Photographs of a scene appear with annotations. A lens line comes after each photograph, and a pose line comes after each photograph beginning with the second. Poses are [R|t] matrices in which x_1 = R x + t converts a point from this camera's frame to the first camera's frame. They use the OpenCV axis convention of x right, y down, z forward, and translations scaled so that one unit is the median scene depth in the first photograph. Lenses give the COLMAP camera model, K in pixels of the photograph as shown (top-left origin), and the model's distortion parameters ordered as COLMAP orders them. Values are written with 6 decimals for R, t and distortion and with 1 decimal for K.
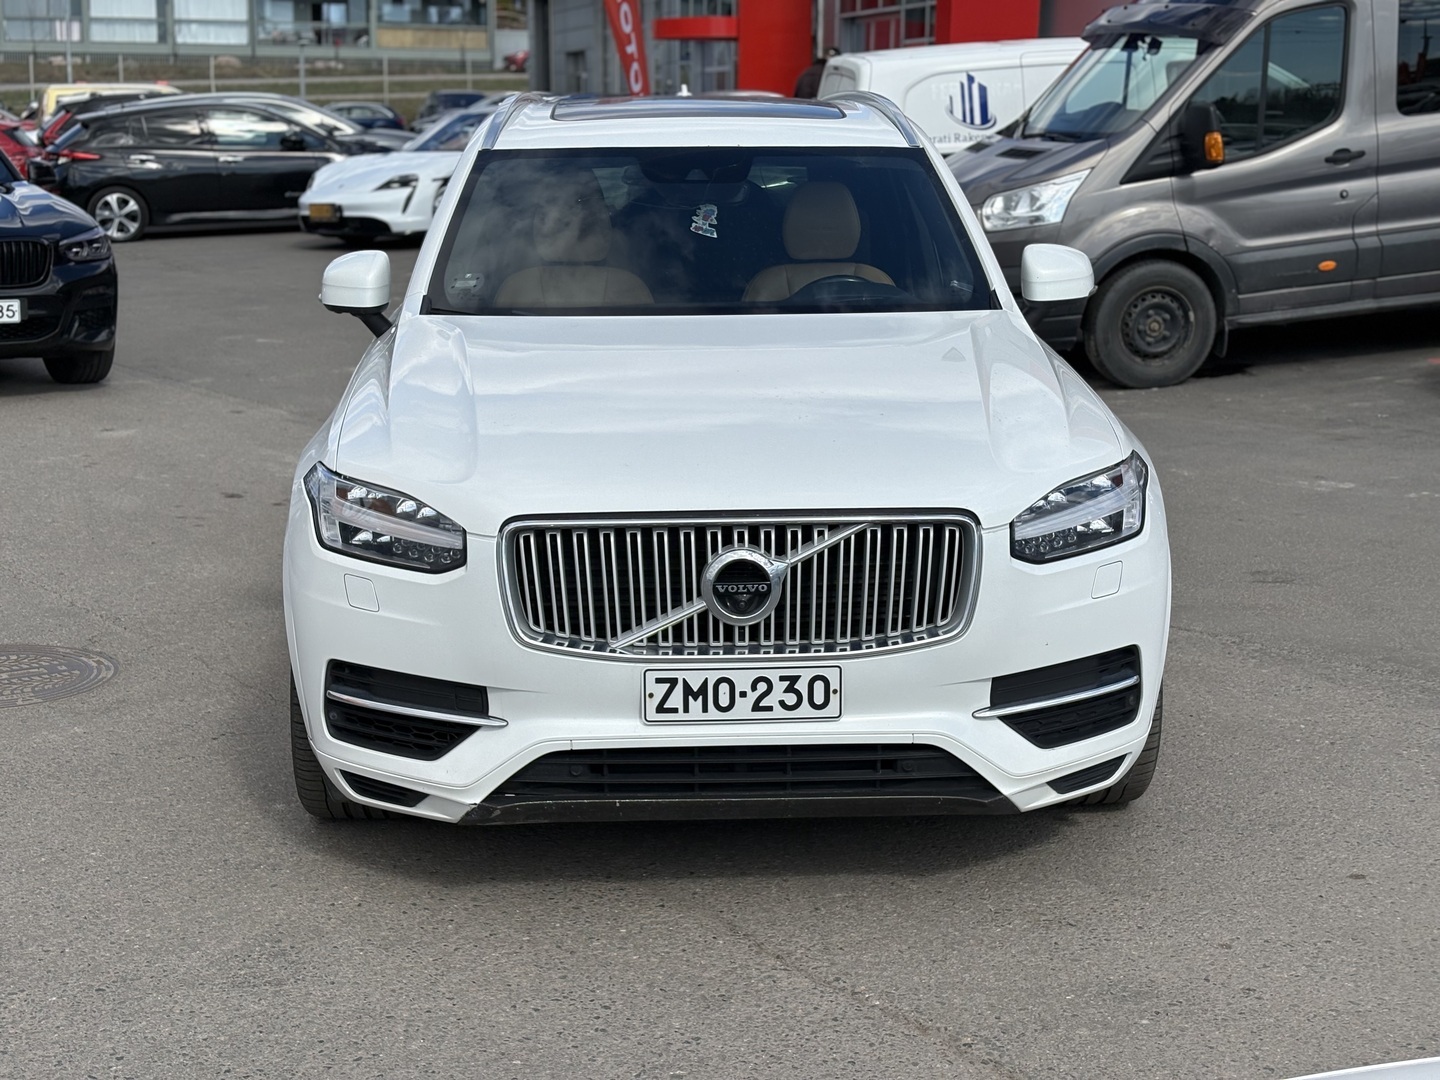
lens RADIAL K [[2188.1, 0, 720.0], [0, 2188.1, 540.0], [0, 0, 1]] dist [0.262808, -0.918318]
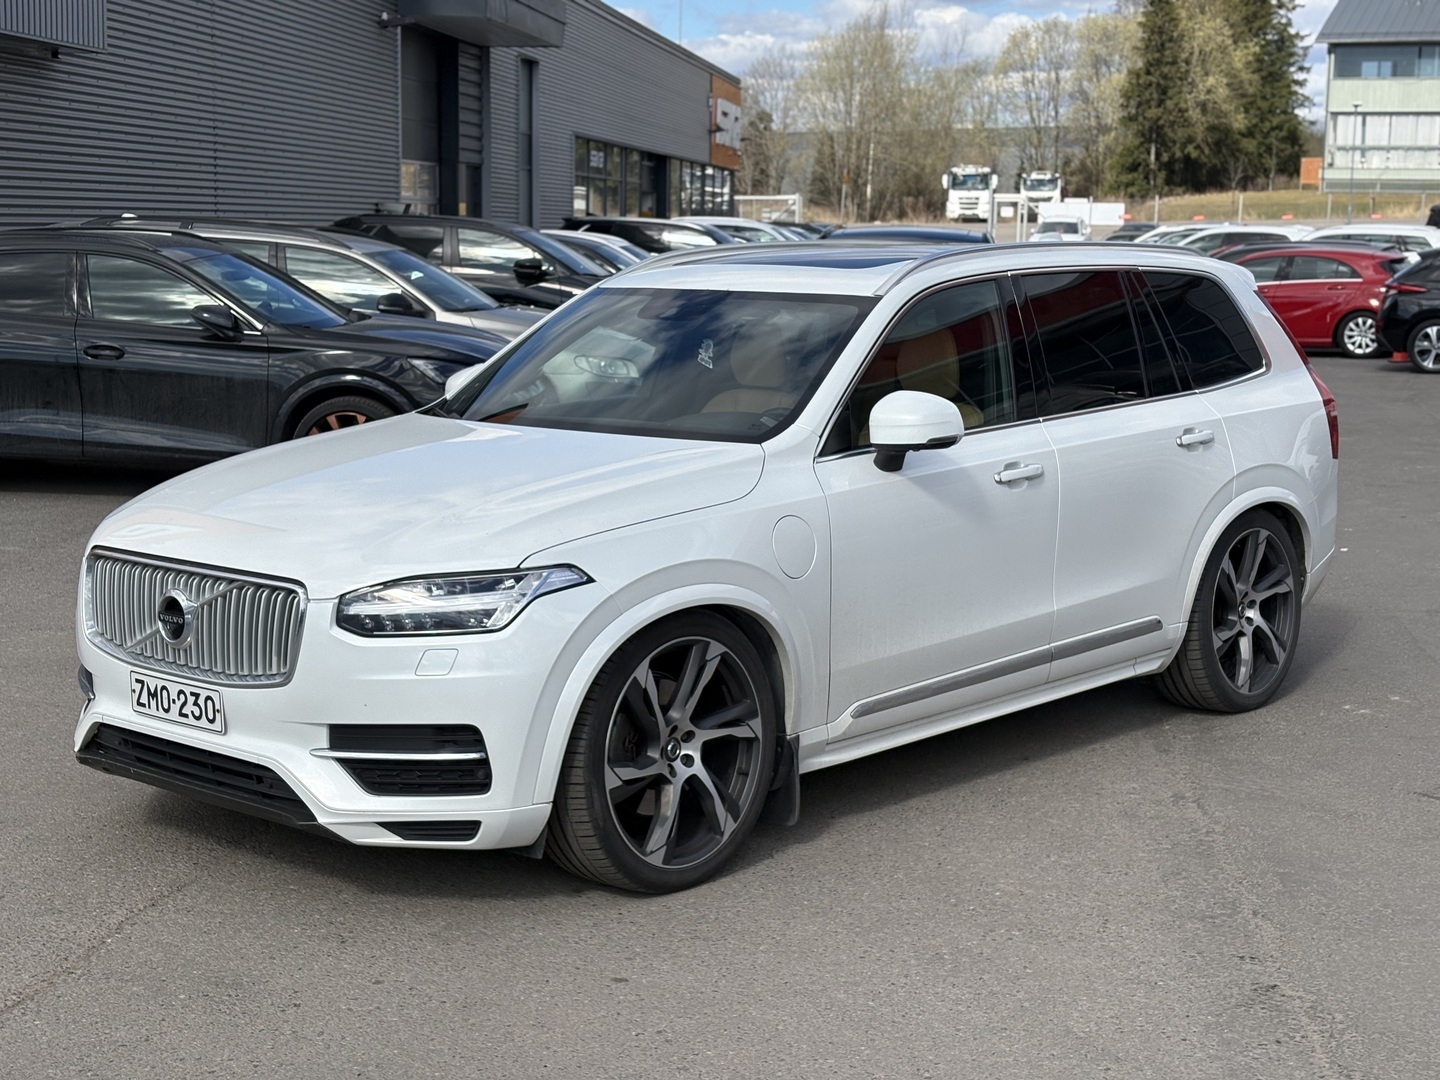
lens RADIAL K [[2188.1, 0, 720.0], [0, 2188.1, 540.0], [0, 0, 1]] dist [0.262808, -0.918318]
pose [[0.714551, 0.108322, -0.691146, 1.133581], [-0.146677, 0.989179, 0.003388, -0.075582], [0.684034, 0.098954, 0.722707, 0.262503]]
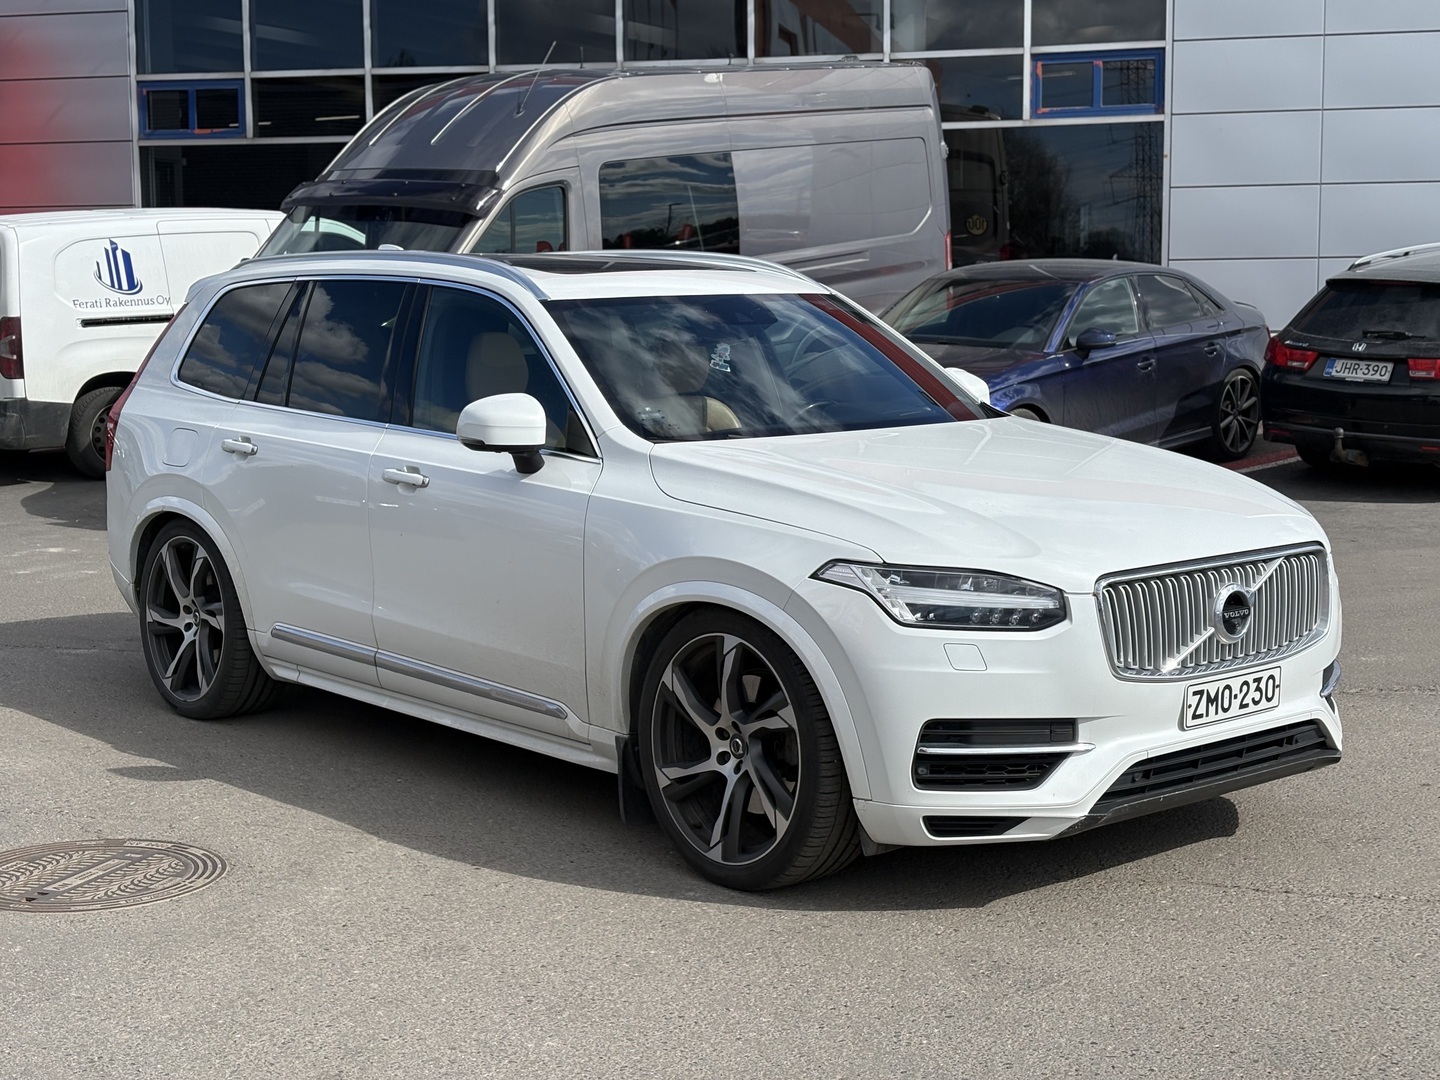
lens RADIAL K [[2188.1, 0, 720.0], [0, 2188.1, 540.0], [0, 0, 1]] dist [0.262808, -0.918318]
pose [[0.781251, -0.080524, 0.619002, -1.020570], [0.128799, 0.991100, -0.033631, -0.015895], [-0.610785, 0.106001, 0.784669, 0.153481]]
